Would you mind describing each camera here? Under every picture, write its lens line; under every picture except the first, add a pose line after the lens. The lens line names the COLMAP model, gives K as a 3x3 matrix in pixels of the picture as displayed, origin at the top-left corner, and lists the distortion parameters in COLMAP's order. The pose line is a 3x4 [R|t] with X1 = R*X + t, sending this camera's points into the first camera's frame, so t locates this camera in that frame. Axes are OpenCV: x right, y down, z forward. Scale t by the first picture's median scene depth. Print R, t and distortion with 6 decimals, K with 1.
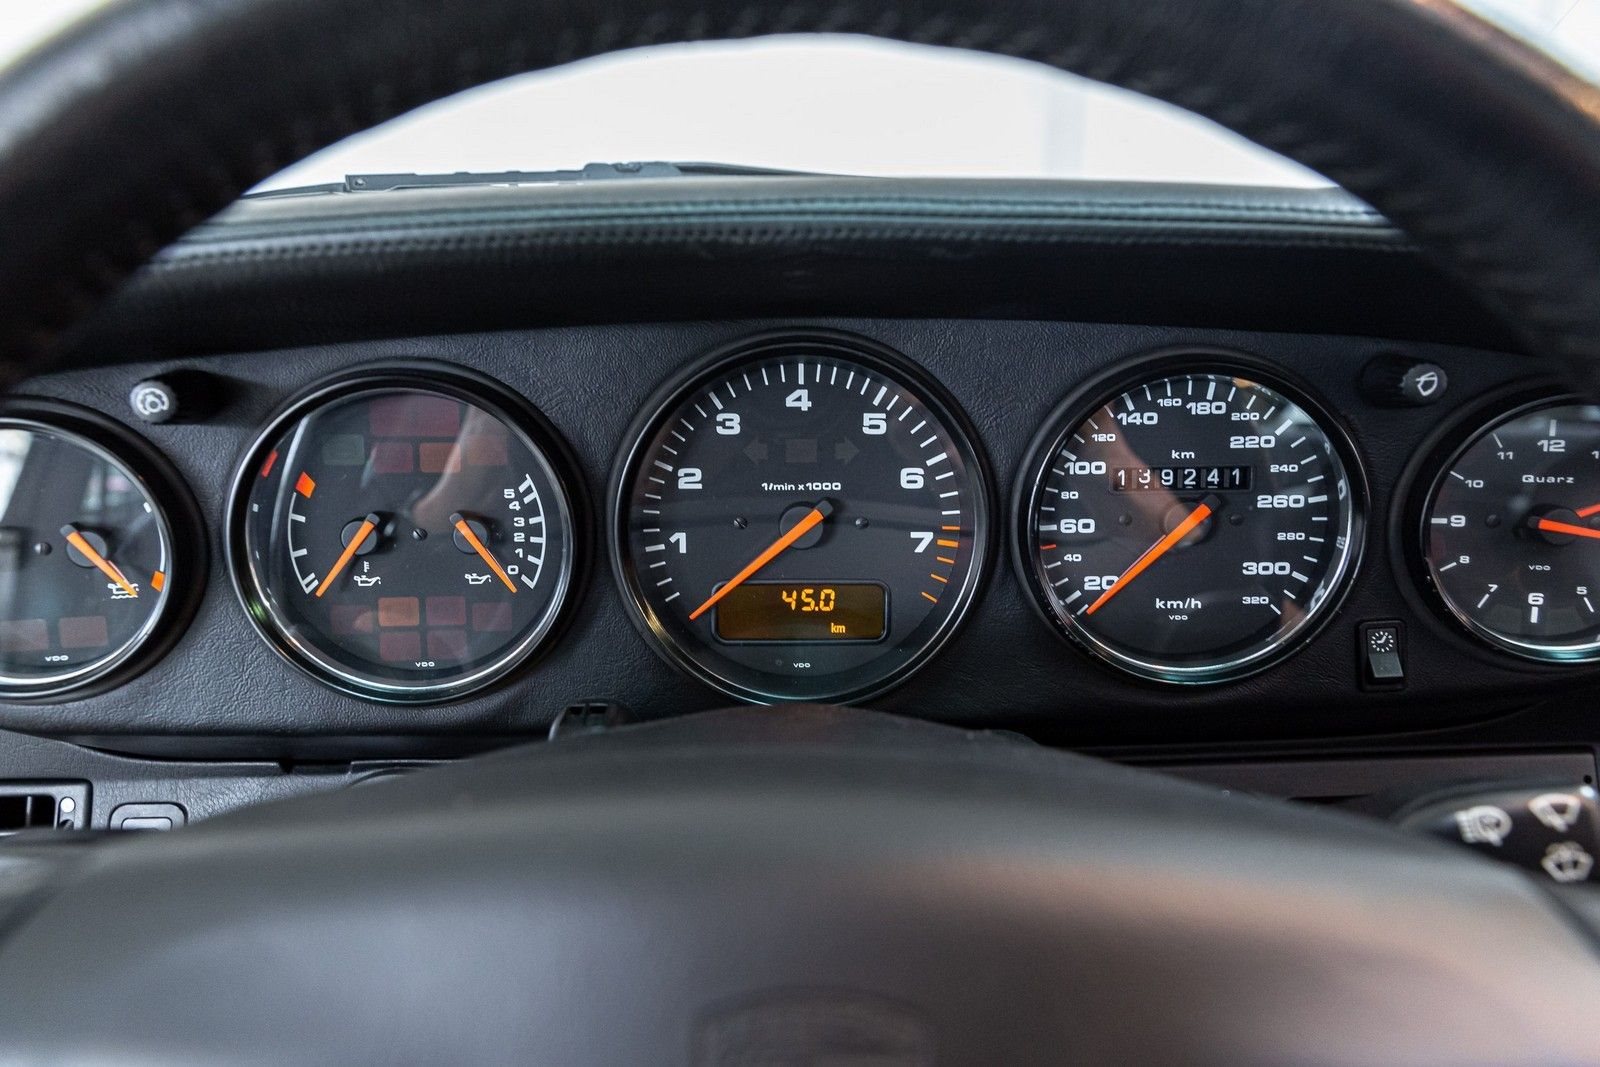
lens RADIAL K [[1021.6, 0, 789.3], [0, 1021.6, 524.9], [0, 0, 1]] dist [-0.010550, 0.011679]
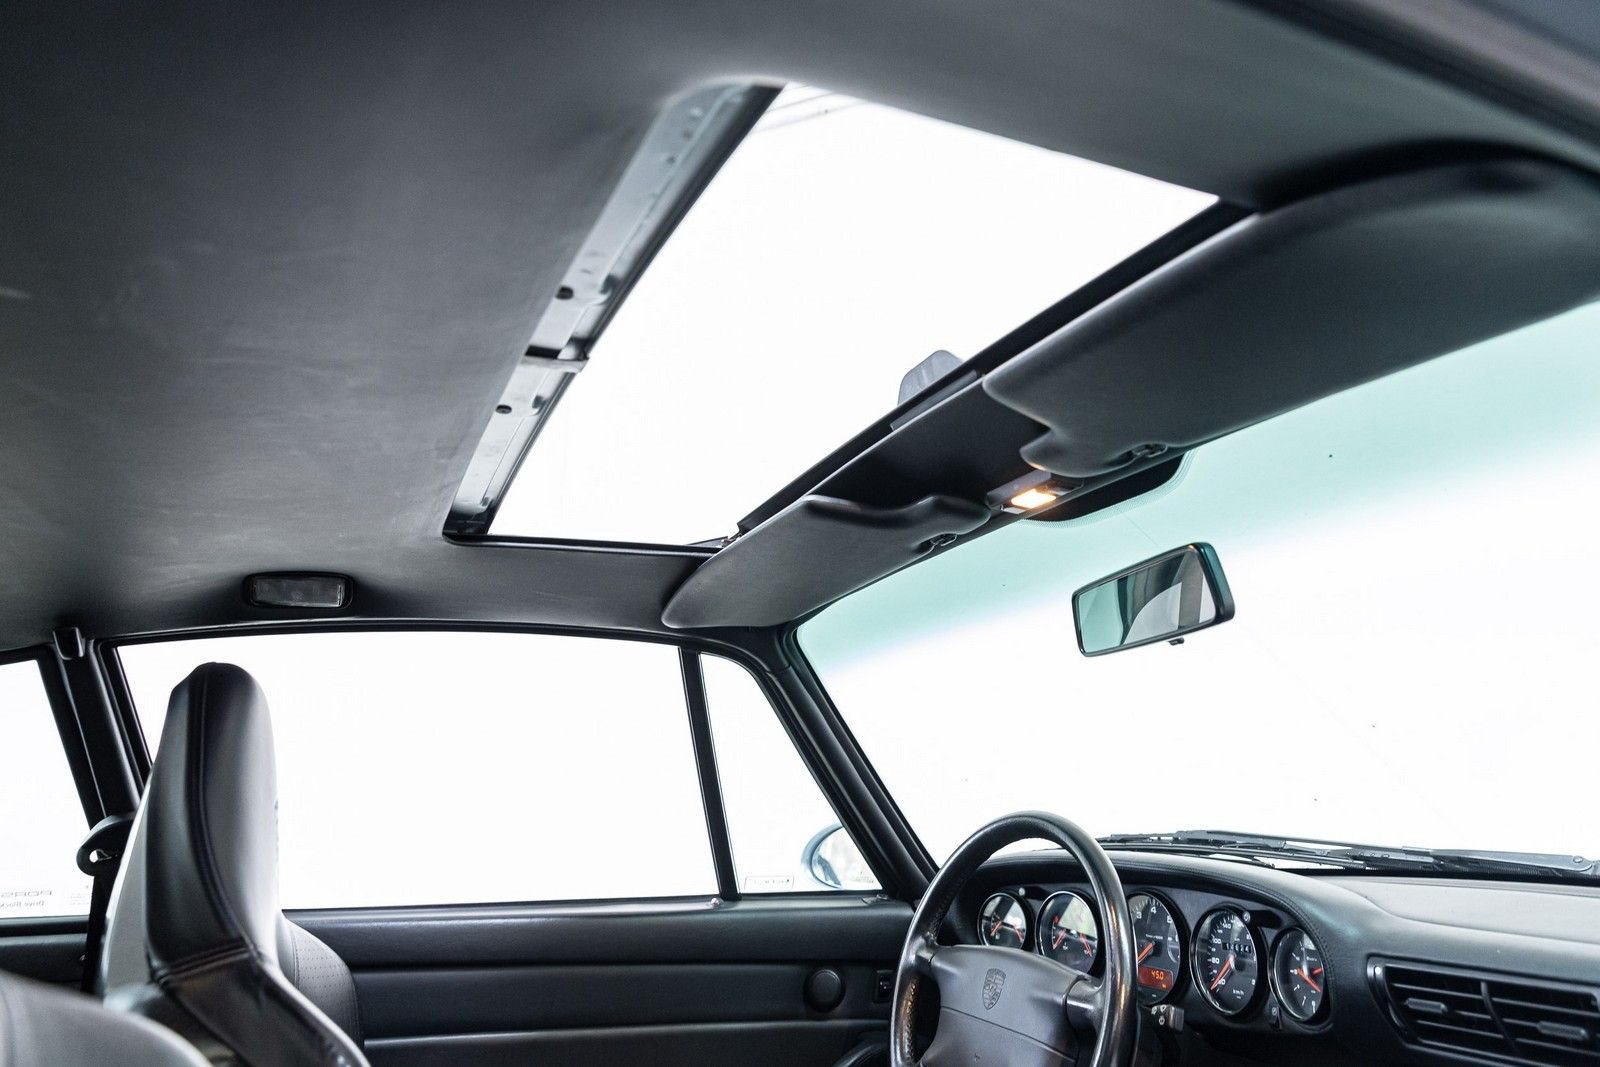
lens RADIAL K [[1021.6, 0, 797.7], [0, 1021.6, 528.2], [0, 0, 1]] dist [-0.010550, 0.011679]
pose [[0.395705, -0.236962, -0.887281, 2.917018], [-0.240739, 0.905590, -0.349215, 0.204110], [0.886263, 0.351790, 0.301300, -1.572093]]
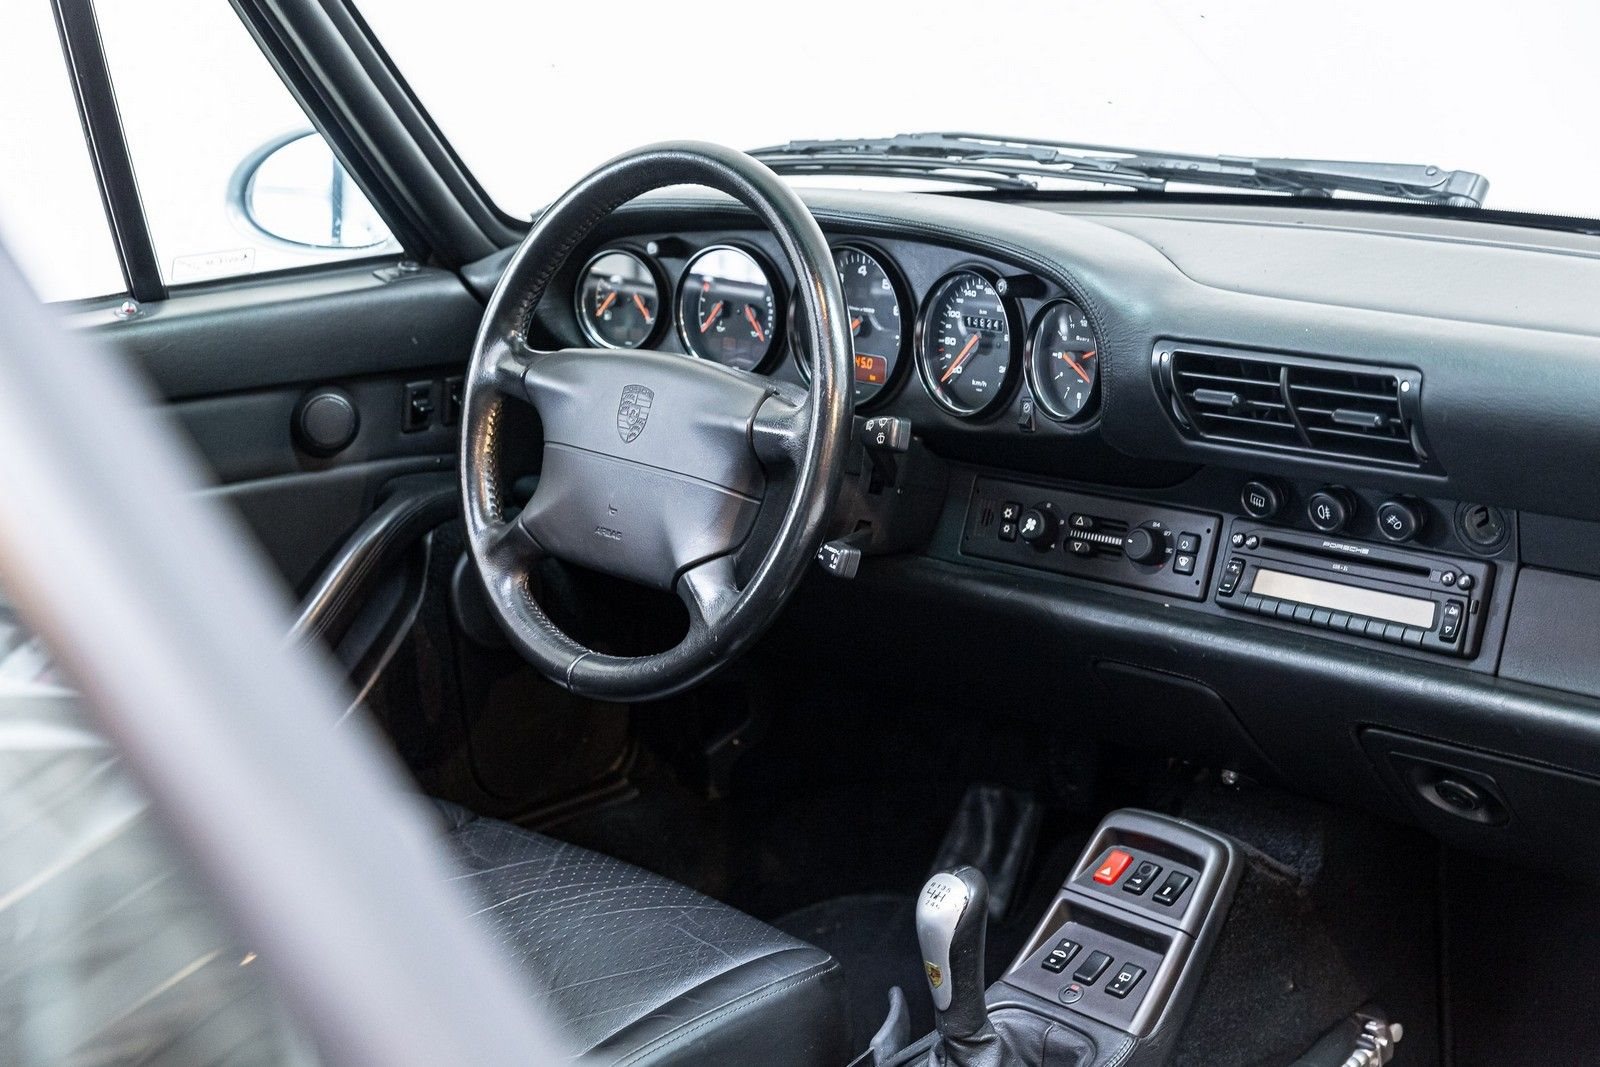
lens RADIAL K [[2277.8, 0, 804.6], [0, 2277.8, 526.9], [0, 0, 1]] dist [-0.034887, 0.000000]
pose [[0.679844, 0.170096, -0.713358, 3.580254], [-0.158193, 0.983843, 0.083830, 0.032506], [0.716092, 0.055857, 0.695768, -2.528979]]
